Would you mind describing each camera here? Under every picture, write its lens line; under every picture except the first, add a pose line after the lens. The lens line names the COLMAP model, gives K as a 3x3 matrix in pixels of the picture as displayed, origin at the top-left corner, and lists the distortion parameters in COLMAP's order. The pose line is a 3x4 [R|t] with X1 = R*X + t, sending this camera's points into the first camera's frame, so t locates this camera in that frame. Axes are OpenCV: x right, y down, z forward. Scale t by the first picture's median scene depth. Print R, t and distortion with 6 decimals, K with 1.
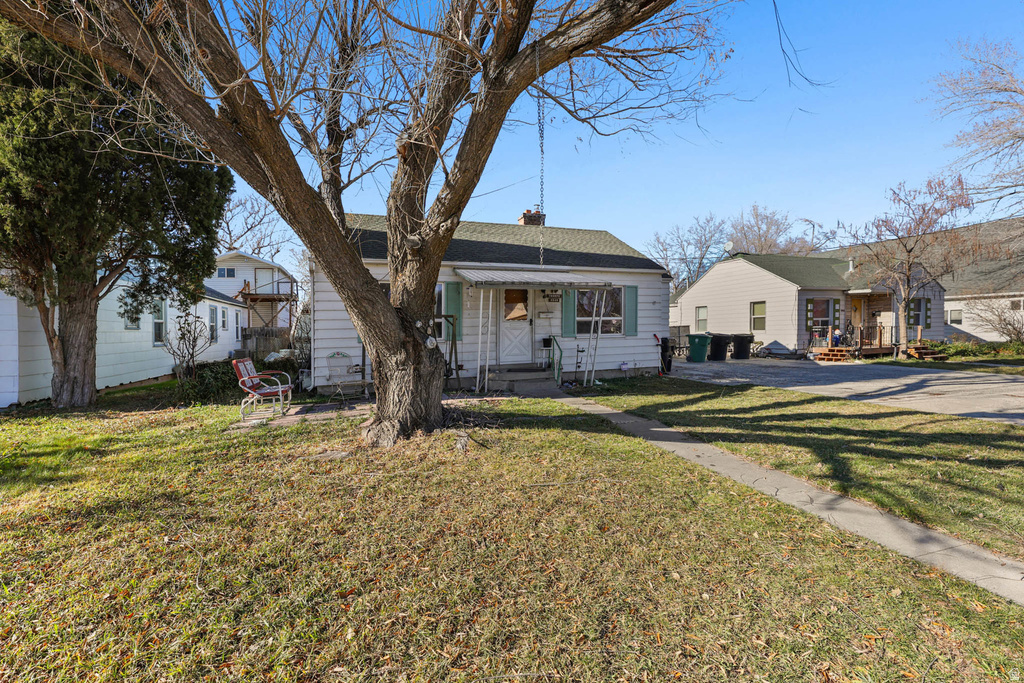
lens RADIAL K [[431.0, 0, 517.6], [0, 431.0, 326.5], [0, 0, 1]] dist [-0.016976, -0.000276]
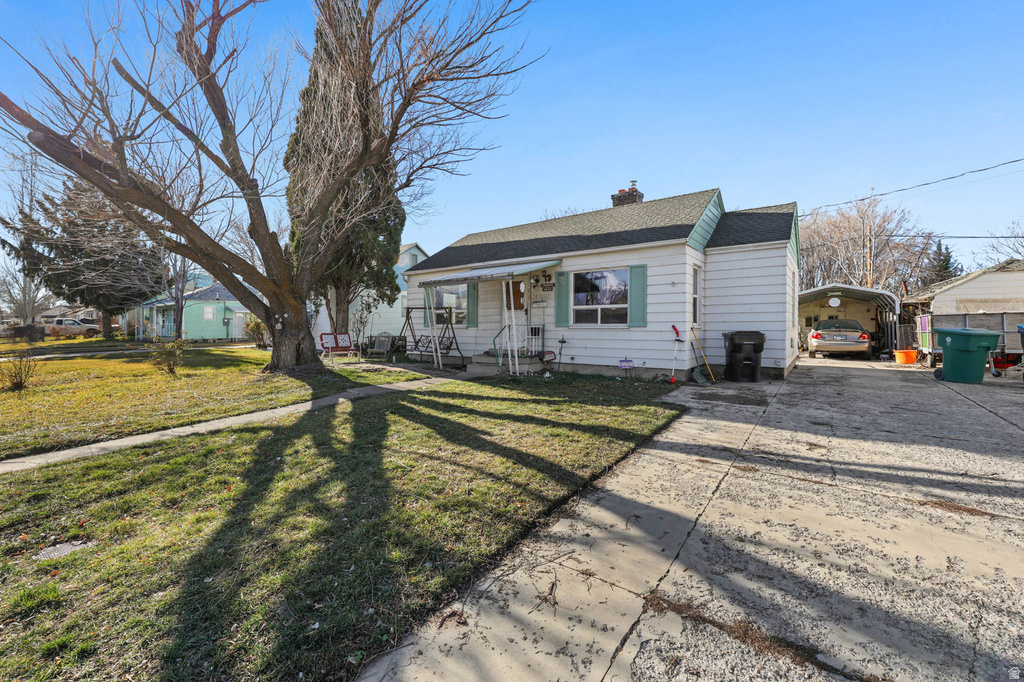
lens RADIAL K [[431.0, 0, 517.6], [0, 431.0, 326.0], [0, 0, 1]] dist [-0.016976, -0.000276]
pose [[0.530370, 0.018822, -0.847557, 0.841187], [0.003463, 0.999697, 0.024368, -0.000769], [0.847759, -0.015859, 0.530144, 0.382400]]
